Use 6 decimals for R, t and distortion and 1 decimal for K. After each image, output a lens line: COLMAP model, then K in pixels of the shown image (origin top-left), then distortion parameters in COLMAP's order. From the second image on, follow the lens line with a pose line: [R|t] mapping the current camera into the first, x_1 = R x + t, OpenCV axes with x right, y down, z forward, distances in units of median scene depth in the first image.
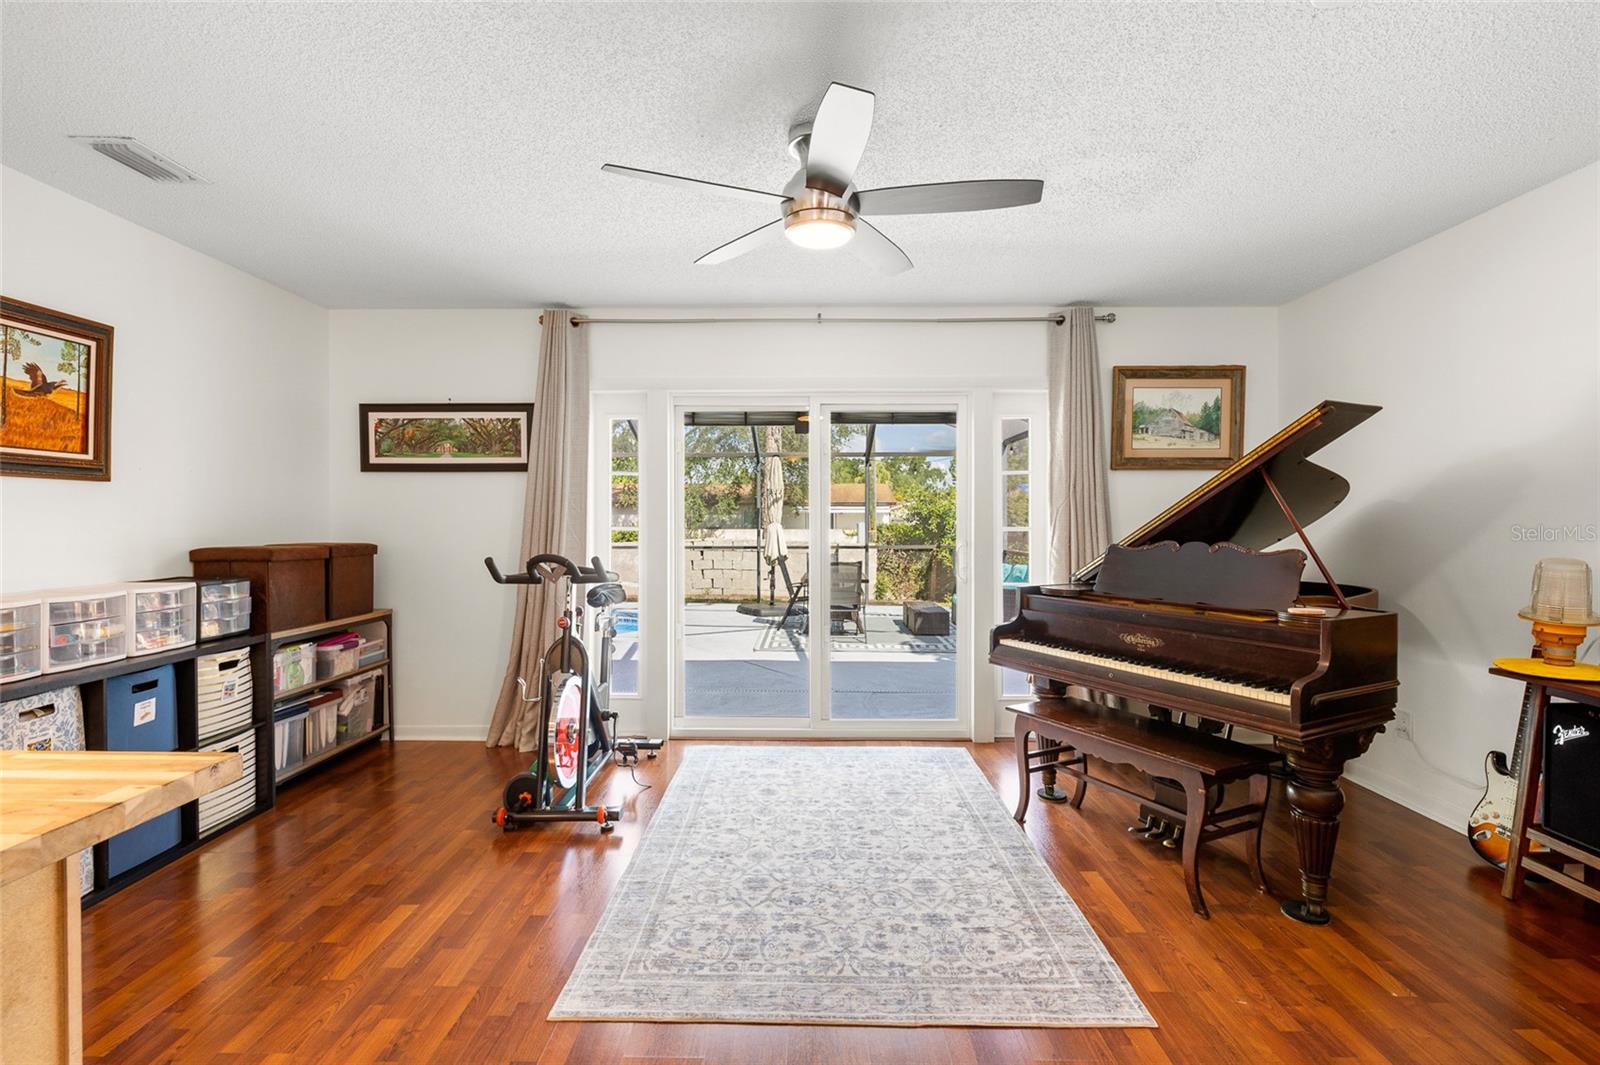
lens RADIAL K [[715.9, 0, 801.1], [0, 715.9, 520.0], [0, 0, 1]] dist [-0.001785, 0.000420]
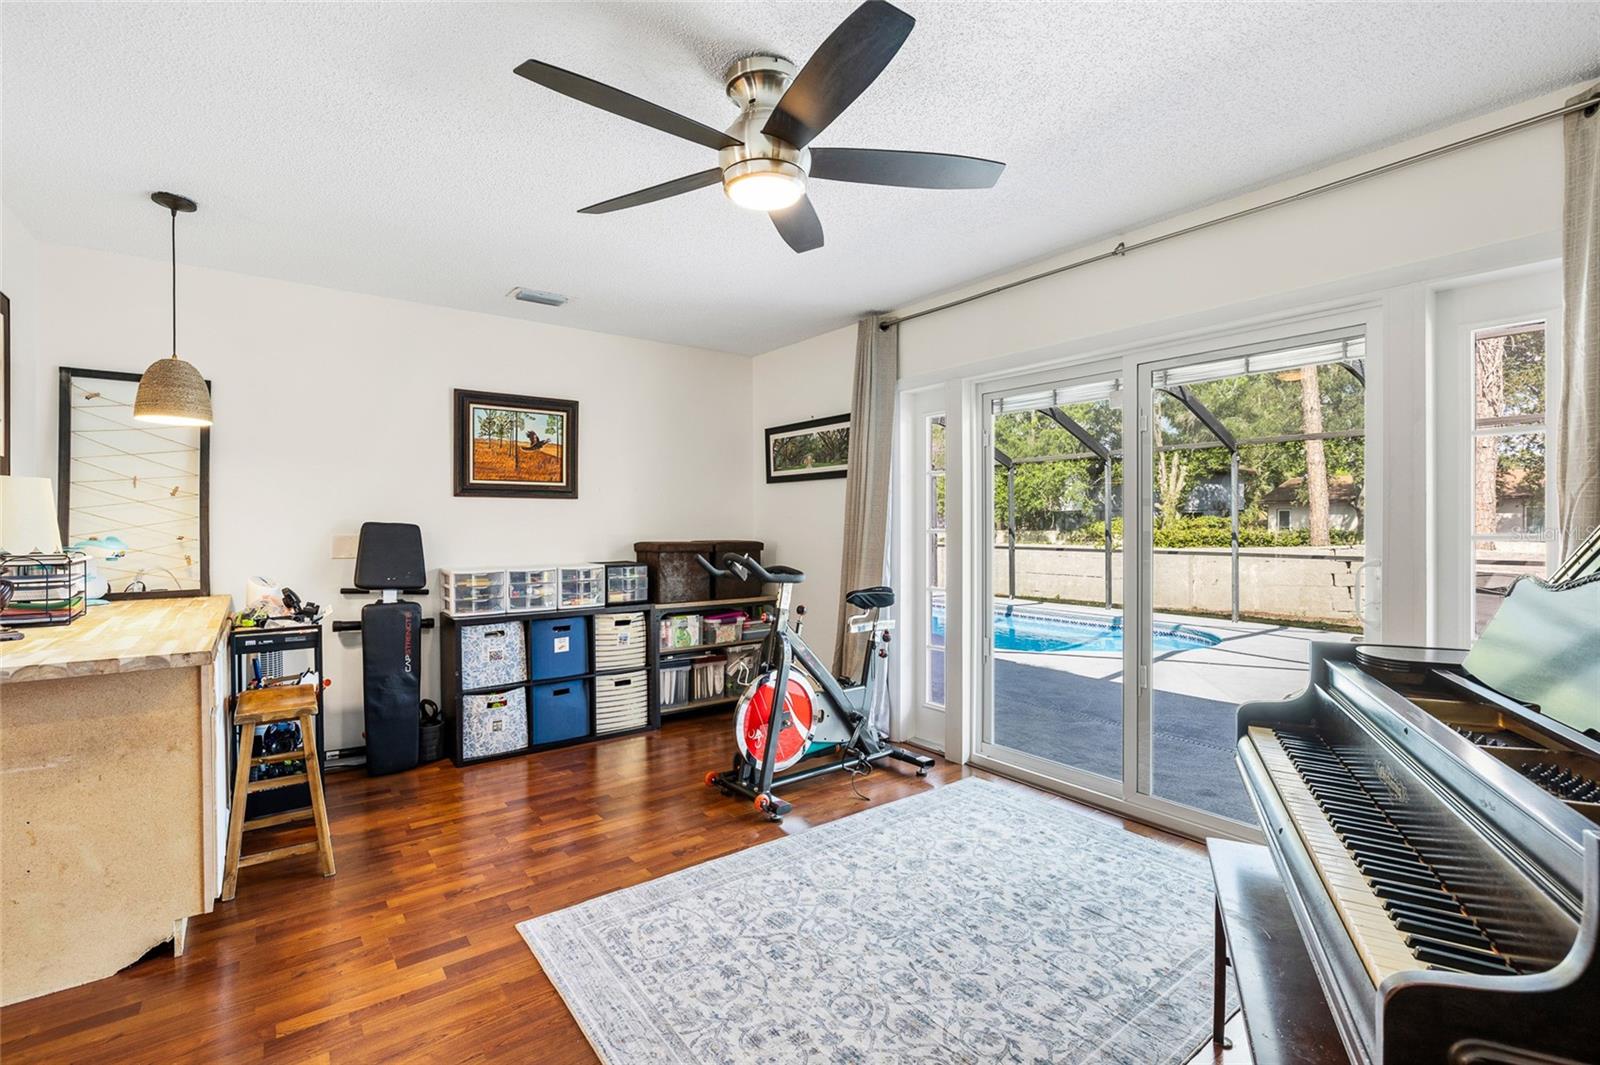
lens RADIAL K [[720.9, 0, 796.2], [0, 720.9, 526.5], [0, 0, 1]] dist [-0.004283, -0.000097]
pose [[0.609769, 0.002563, -0.792575, 0.536191], [0.002424, 0.999984, 0.005098, 0.000753], [0.792575, -0.005030, 0.609753, 0.362764]]
